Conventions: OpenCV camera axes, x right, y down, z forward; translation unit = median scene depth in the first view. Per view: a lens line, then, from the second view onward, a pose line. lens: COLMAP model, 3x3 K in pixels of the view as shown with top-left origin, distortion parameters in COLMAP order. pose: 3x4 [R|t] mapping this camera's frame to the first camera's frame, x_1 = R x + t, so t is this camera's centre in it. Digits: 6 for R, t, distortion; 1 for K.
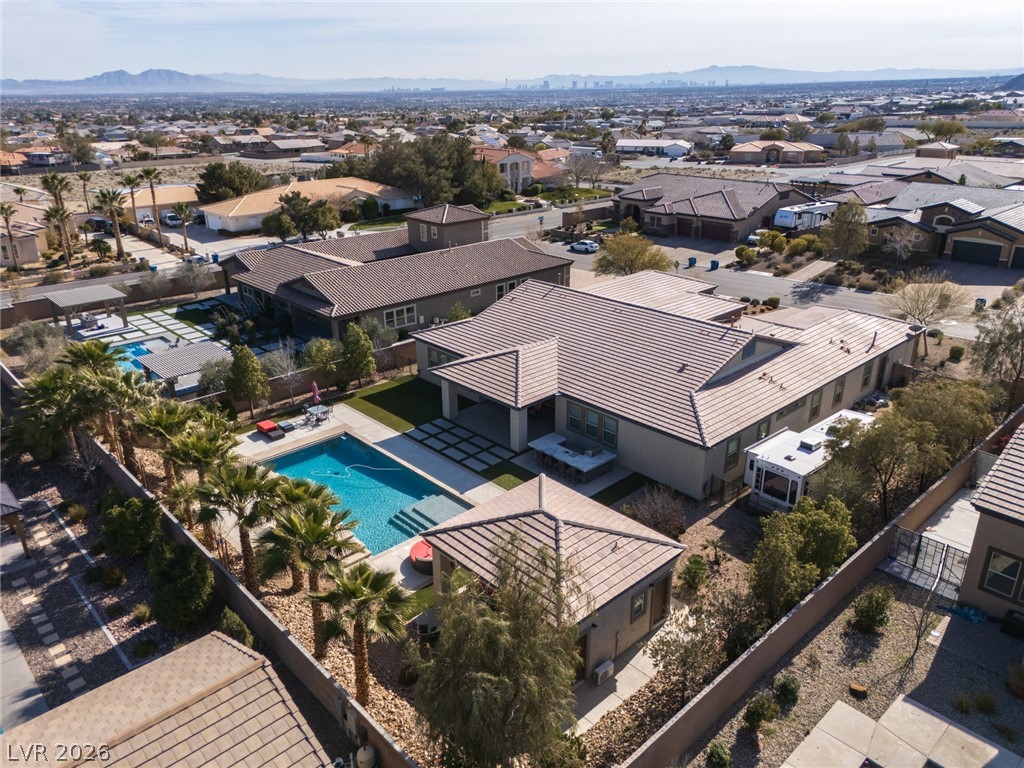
lens RADIAL K [[753.7, 0, 512.0], [0, 753.7, 384.0], [0, 0, 1]] dist [0.051660, -0.039151]
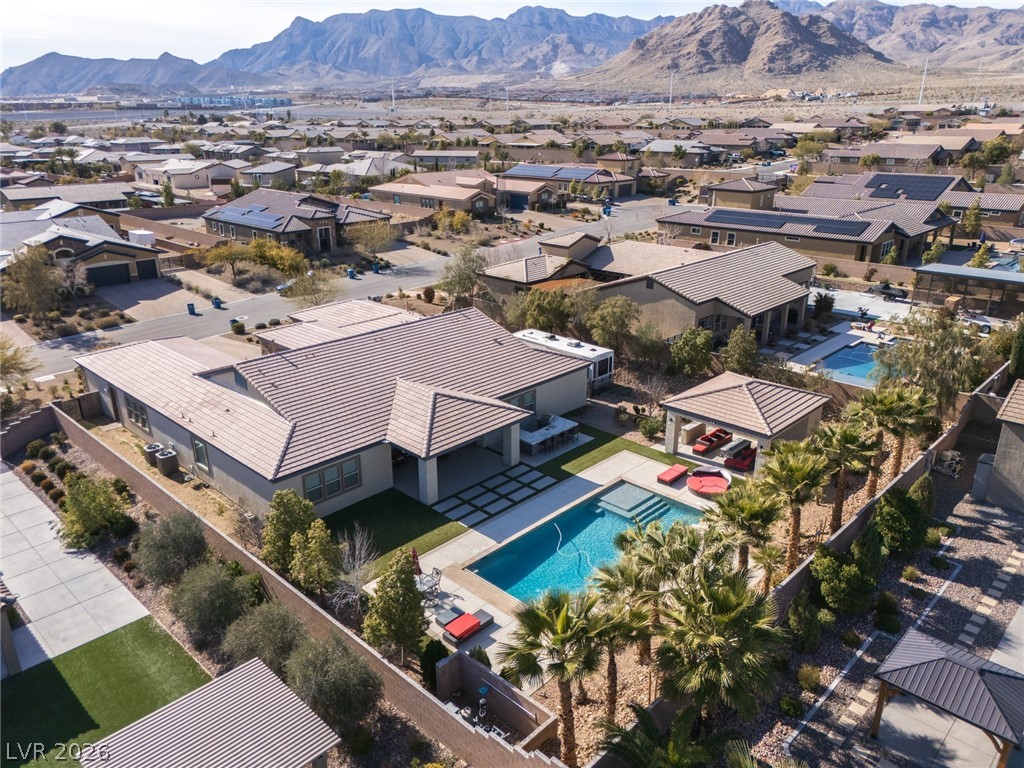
lens RADIAL K [[753.7, 0, 512.0], [0, 753.7, 384.0], [0, 0, 1]] dist [0.051660, -0.039151]
pose [[-0.047472, -0.335062, 0.940999, -1.031143], [0.378305, 0.865853, 0.327390, -0.383947], [-0.924463, 0.371526, 0.085652, 0.976592]]
